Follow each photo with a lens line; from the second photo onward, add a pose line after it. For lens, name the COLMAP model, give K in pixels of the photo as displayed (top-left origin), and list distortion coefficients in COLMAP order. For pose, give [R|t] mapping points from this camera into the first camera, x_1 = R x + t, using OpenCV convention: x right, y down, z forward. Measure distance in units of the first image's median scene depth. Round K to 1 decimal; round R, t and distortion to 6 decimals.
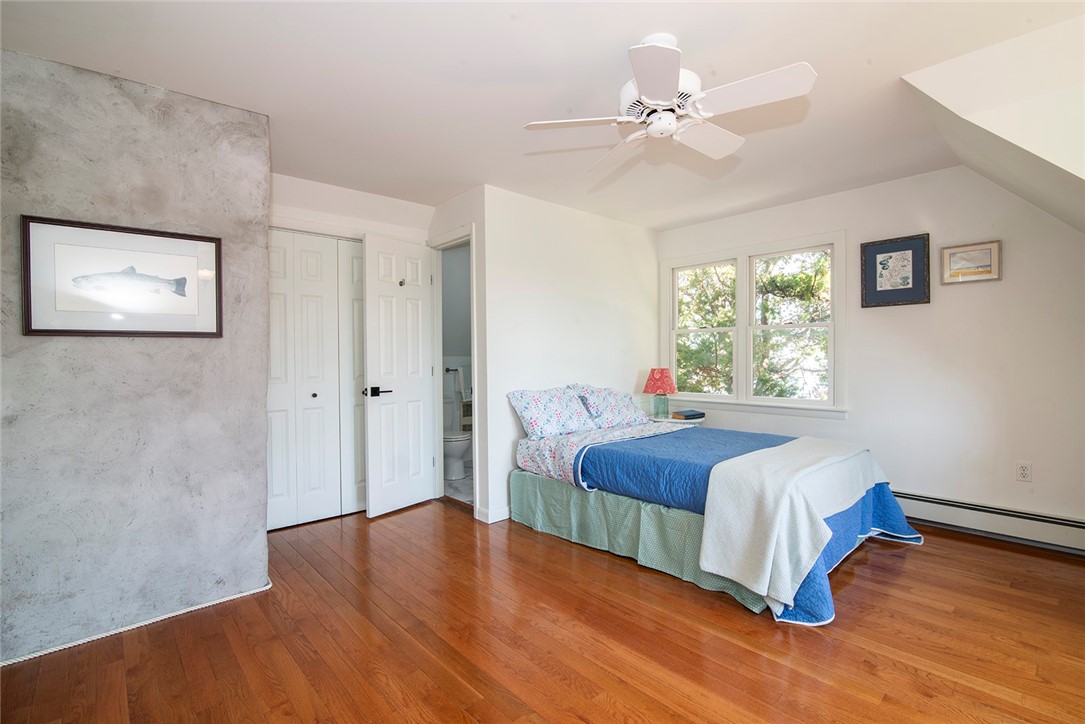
lens RADIAL K [[497.1, 0, 542.5], [0, 497.1, 362.0], [0, 0, 1]] dist [-0.020749, 0.000600]
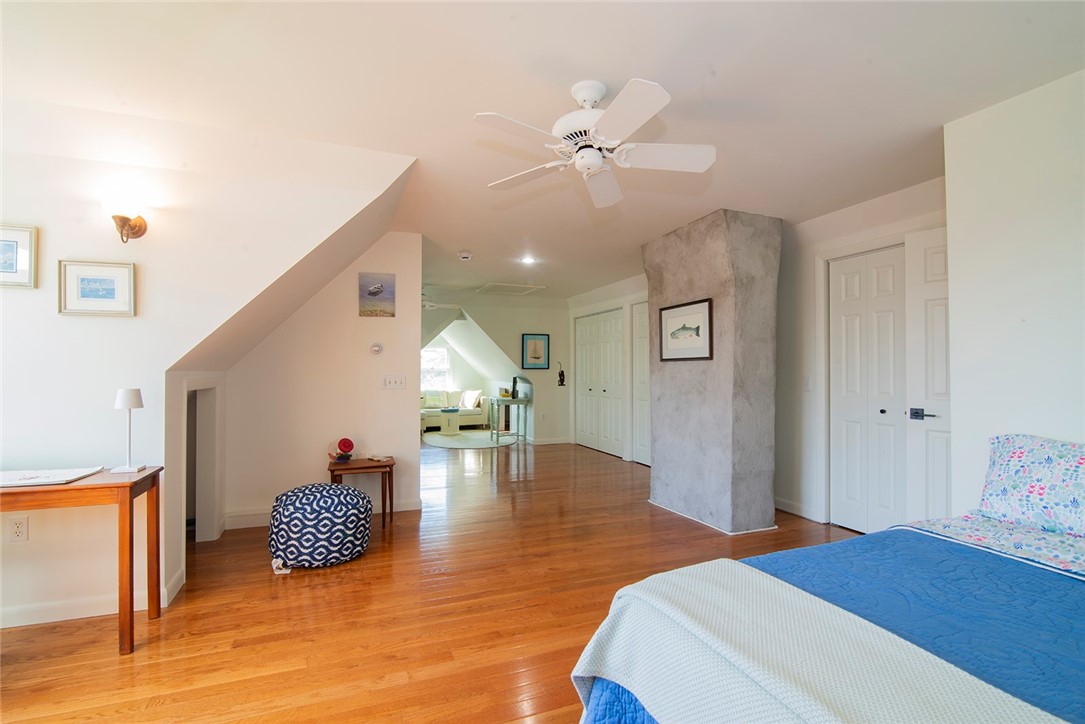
lens RADIAL K [[497.1, 0, 542.5], [0, 497.1, 362.0], [0, 0, 1]] dist [-0.020749, 0.000600]
pose [[-0.347200, -0.014408, -0.937681, 1.111094], [-0.015083, 0.999838, -0.009779, -0.019861], [0.937670, 0.010748, -0.347361, 1.114372]]
